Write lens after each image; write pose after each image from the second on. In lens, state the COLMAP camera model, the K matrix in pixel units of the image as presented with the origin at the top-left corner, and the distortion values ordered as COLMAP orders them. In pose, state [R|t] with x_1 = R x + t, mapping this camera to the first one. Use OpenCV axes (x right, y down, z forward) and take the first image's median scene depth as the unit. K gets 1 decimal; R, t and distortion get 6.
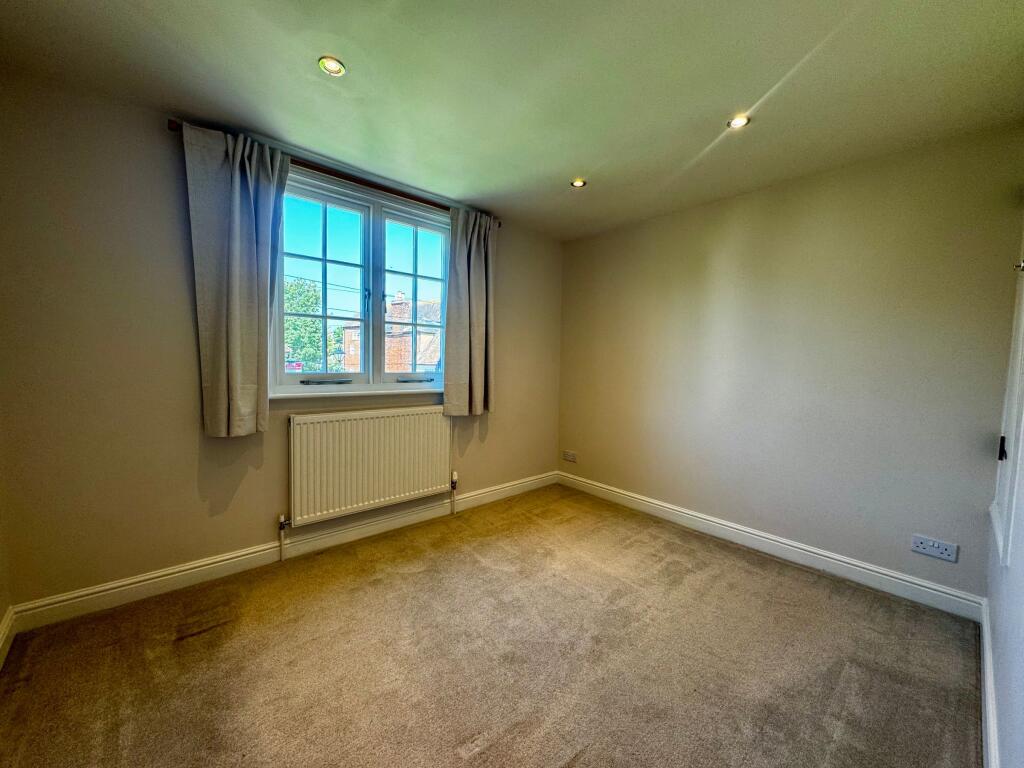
lens RADIAL K [[409.4, 0, 495.7], [0, 409.4, 389.5], [0, 0, 1]] dist [-0.000207, -0.000861]
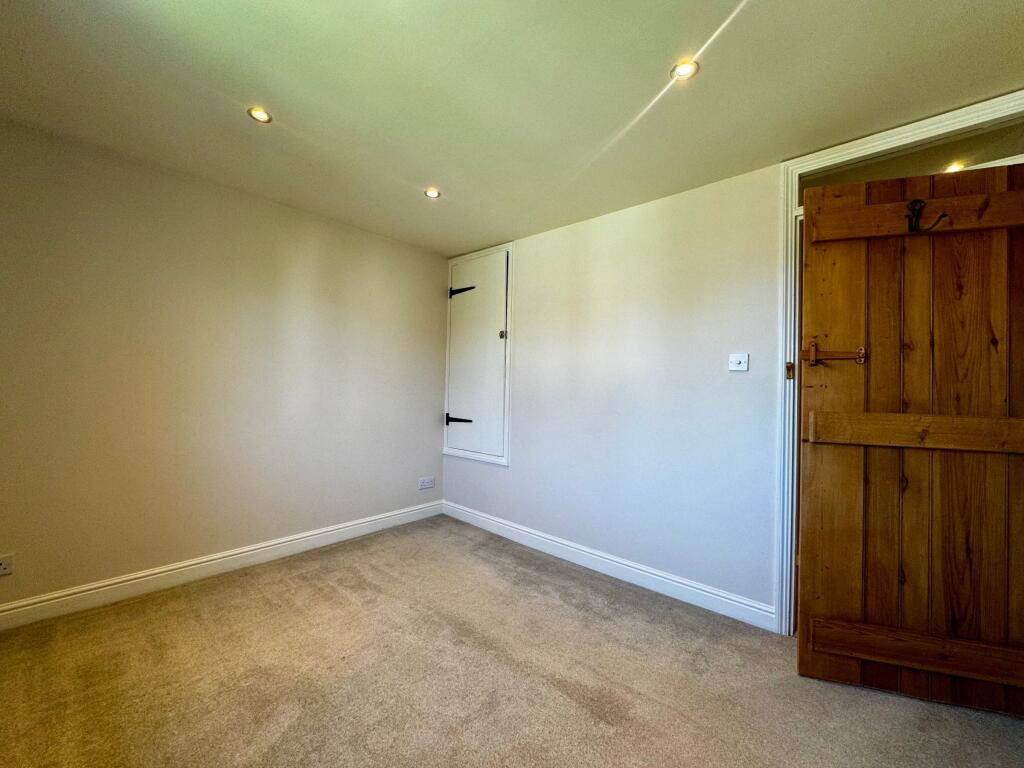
lens RADIAL K [[409.4, 0, 518.1], [0, 409.4, 388.9], [0, 0, 1]] dist [-0.000207, -0.000861]
pose [[-0.151710, -0.023789, 0.988139, -0.605372], [0.053651, 0.998038, 0.032264, -0.040963], [-0.986968, 0.057909, -0.150136, 0.752664]]
